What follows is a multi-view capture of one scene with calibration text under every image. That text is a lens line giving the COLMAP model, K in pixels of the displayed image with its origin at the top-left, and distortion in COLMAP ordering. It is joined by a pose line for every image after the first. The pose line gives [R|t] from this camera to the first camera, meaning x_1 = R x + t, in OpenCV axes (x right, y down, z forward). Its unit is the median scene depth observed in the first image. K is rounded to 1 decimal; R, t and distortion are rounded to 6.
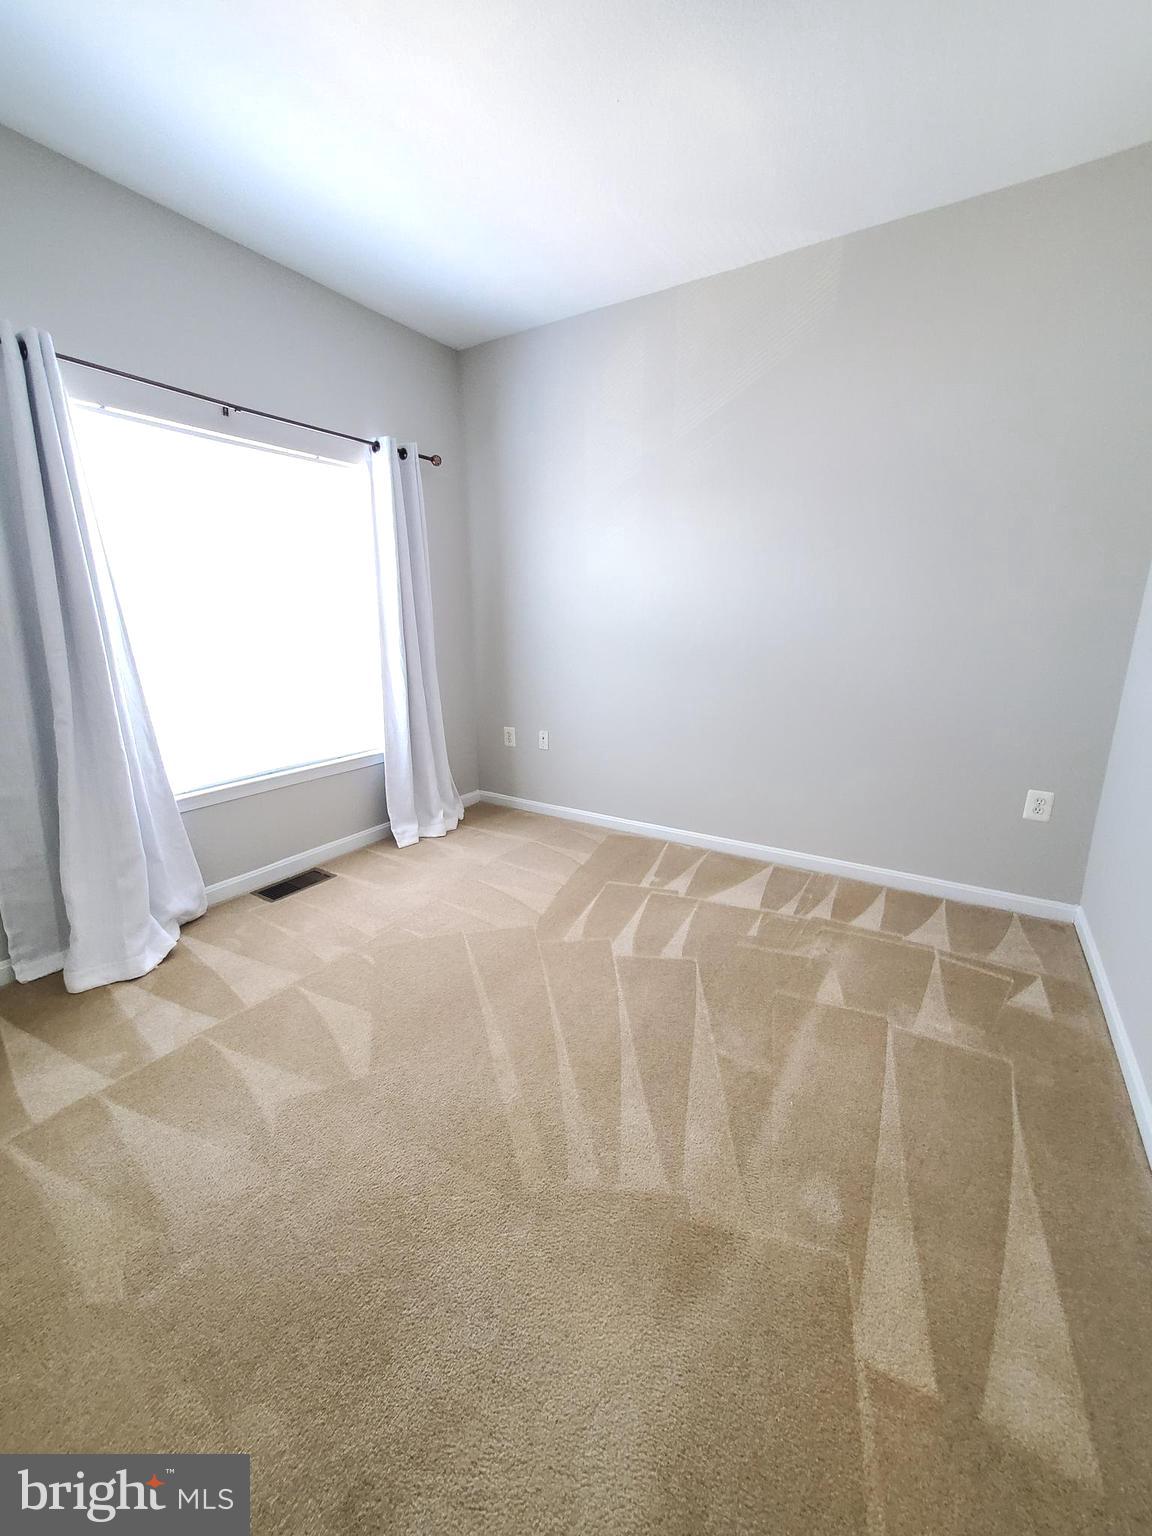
lens RADIAL K [[605.8, 0, 582.0], [0, 605.8, 769.2], [0, 0, 1]] dist [0.002272, 0.000090]
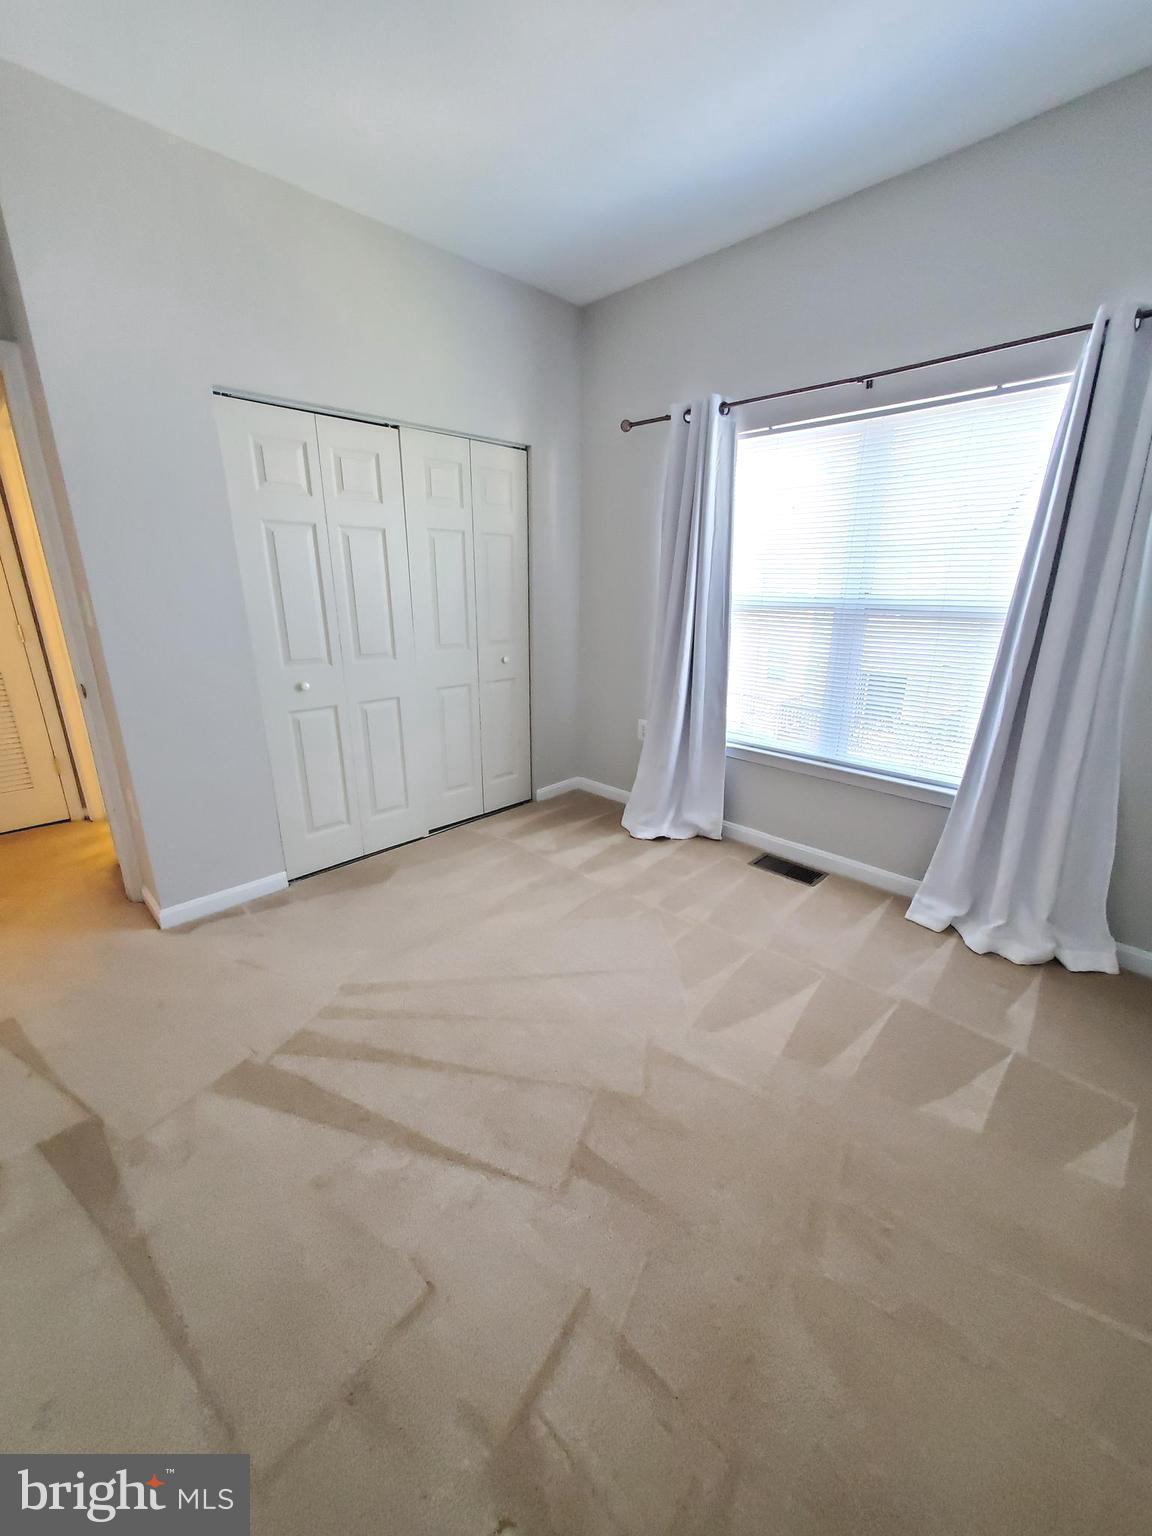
lens RADIAL K [[605.8, 0, 582.0], [0, 605.8, 769.2], [0, 0, 1]] dist [0.002272, 0.000090]
pose [[-0.203934, 0.275747, -0.939348, 0.565785], [-0.266131, 0.907763, 0.324253, -0.225895], [0.942117, 0.316116, -0.111739, 0.865030]]
